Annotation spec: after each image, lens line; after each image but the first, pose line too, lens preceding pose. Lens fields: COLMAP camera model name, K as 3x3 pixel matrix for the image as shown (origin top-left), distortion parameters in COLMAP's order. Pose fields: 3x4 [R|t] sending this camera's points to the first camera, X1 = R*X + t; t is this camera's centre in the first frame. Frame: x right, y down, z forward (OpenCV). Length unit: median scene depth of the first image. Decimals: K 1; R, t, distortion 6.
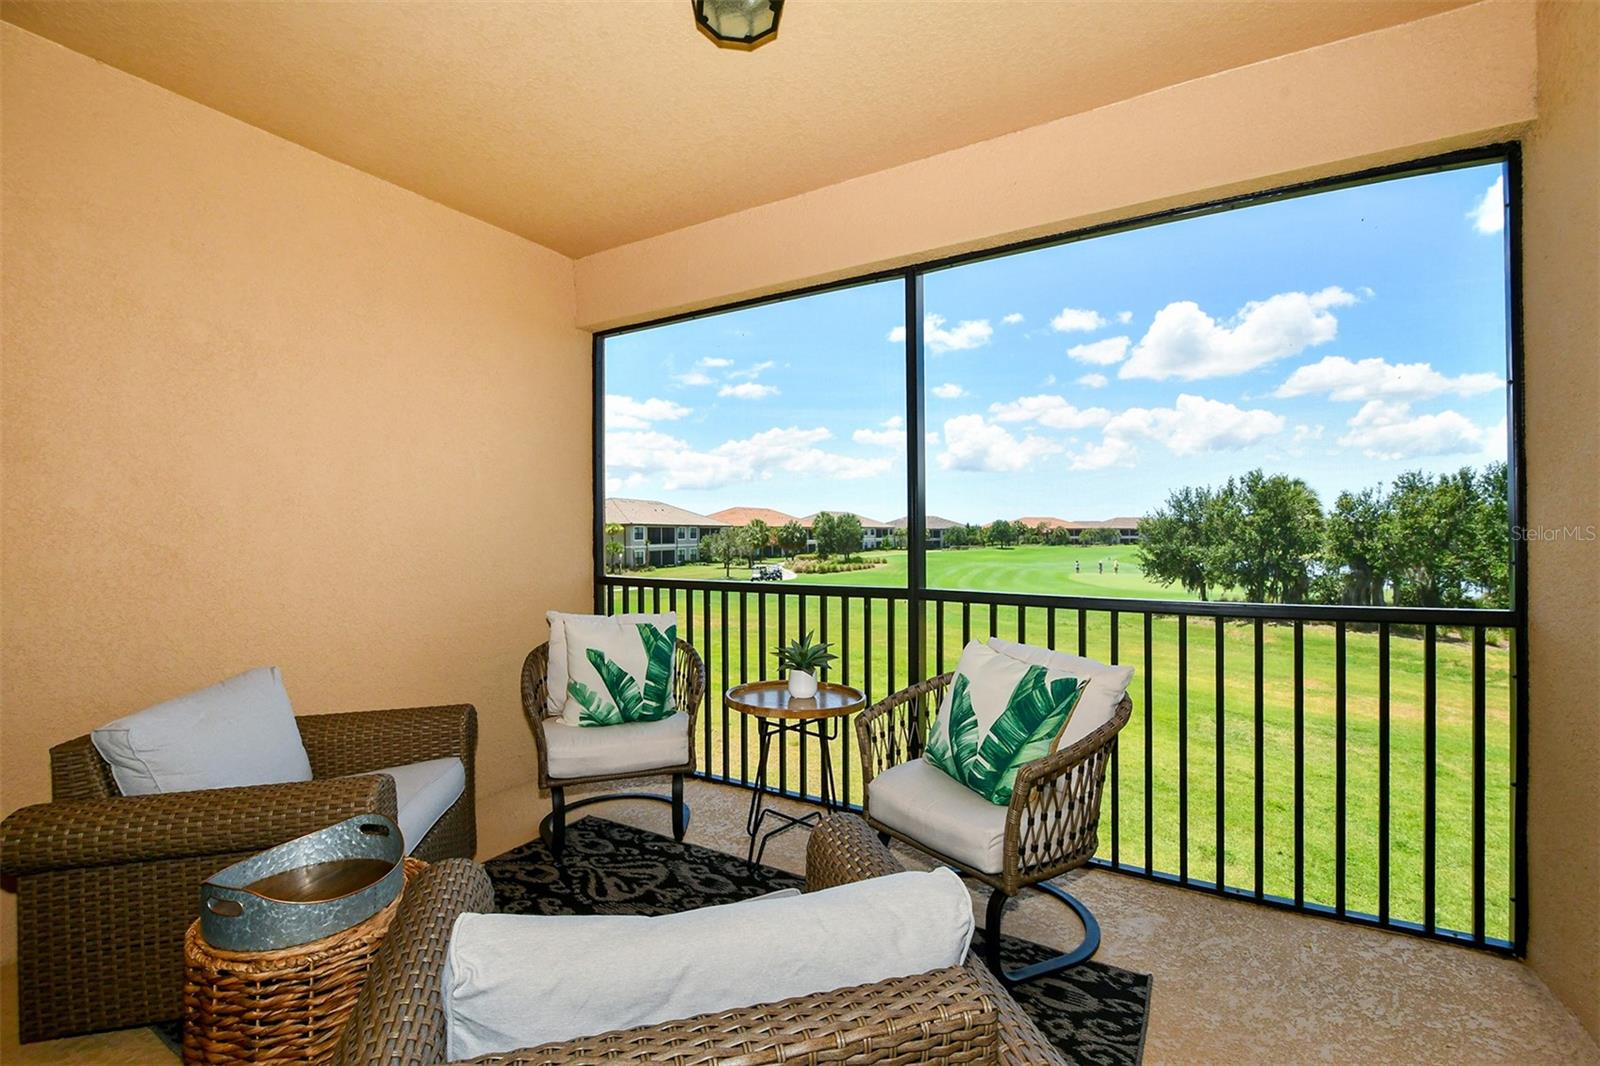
lens RADIAL K [[697.9, 0, 801.3], [0, 697.9, 534.5], [0, 0, 1]] dist [-0.001883, -0.000301]
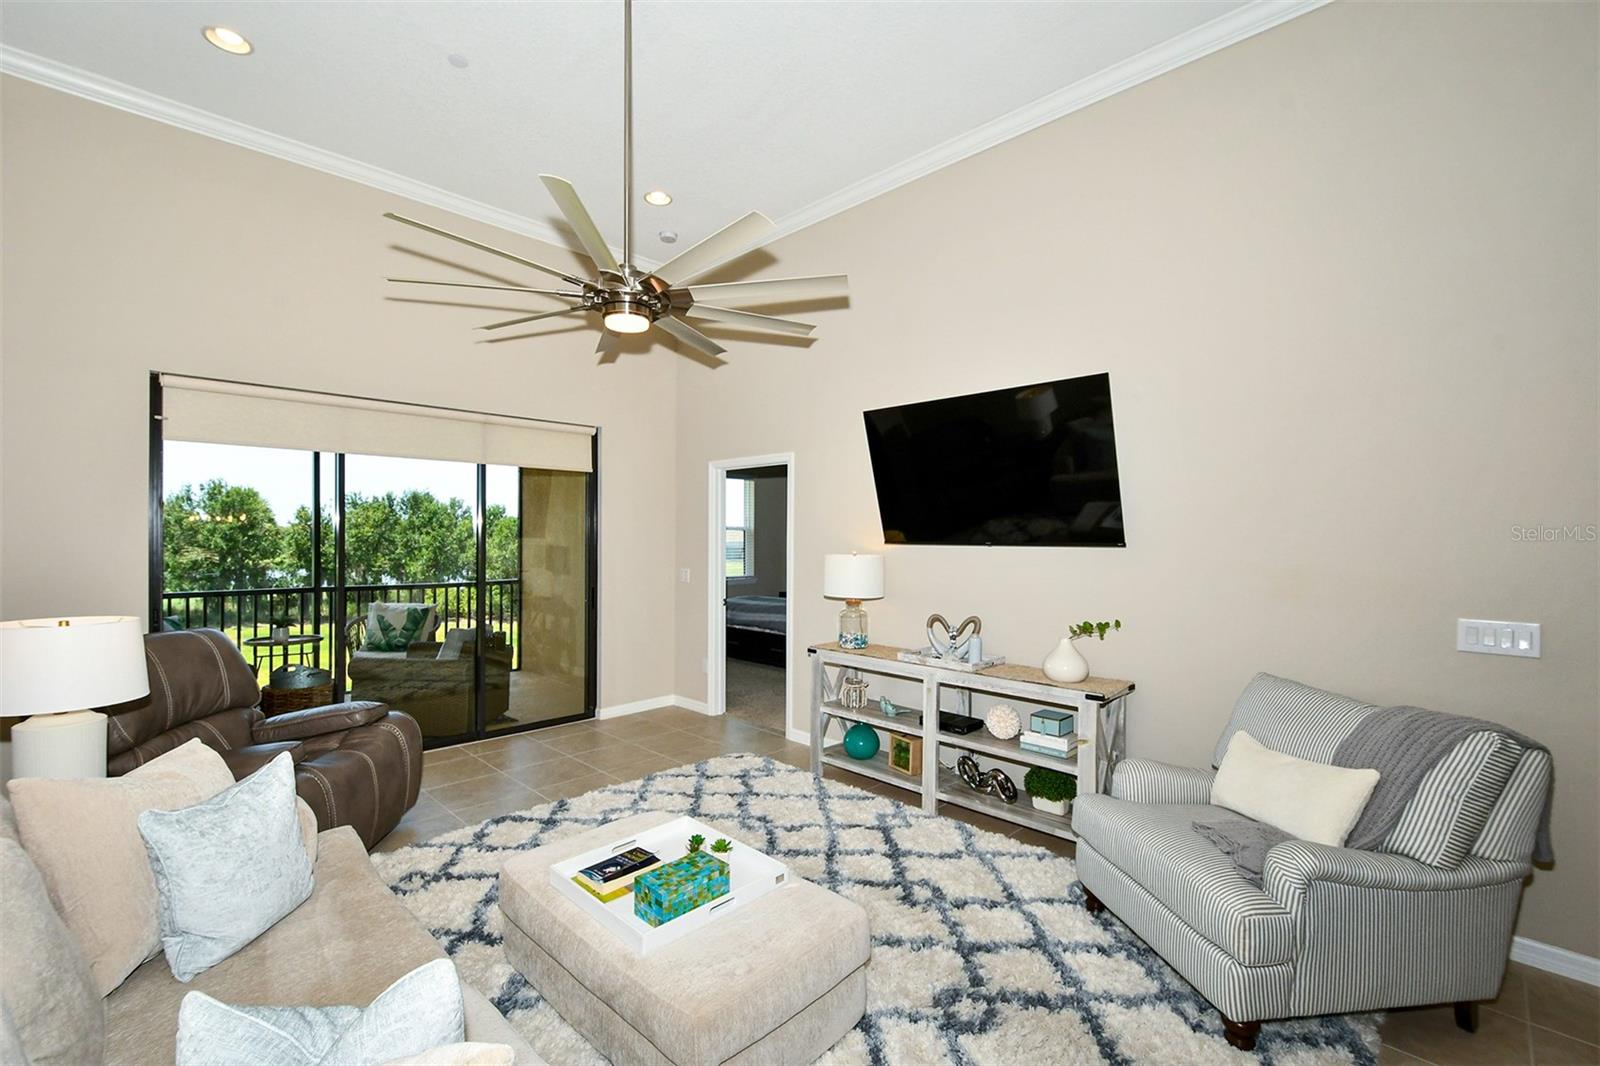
lens RADIAL K [[697.9, 0, 801.3], [0, 697.9, 534.5], [0, 0, 1]] dist [-0.001883, -0.000301]
pose [[0.244486, 0.008804, 0.969613, -0.135754], [-0.004165, 0.999959, -0.008029, -0.006196], [-0.969644, -0.002075, 0.244512, -0.082459]]
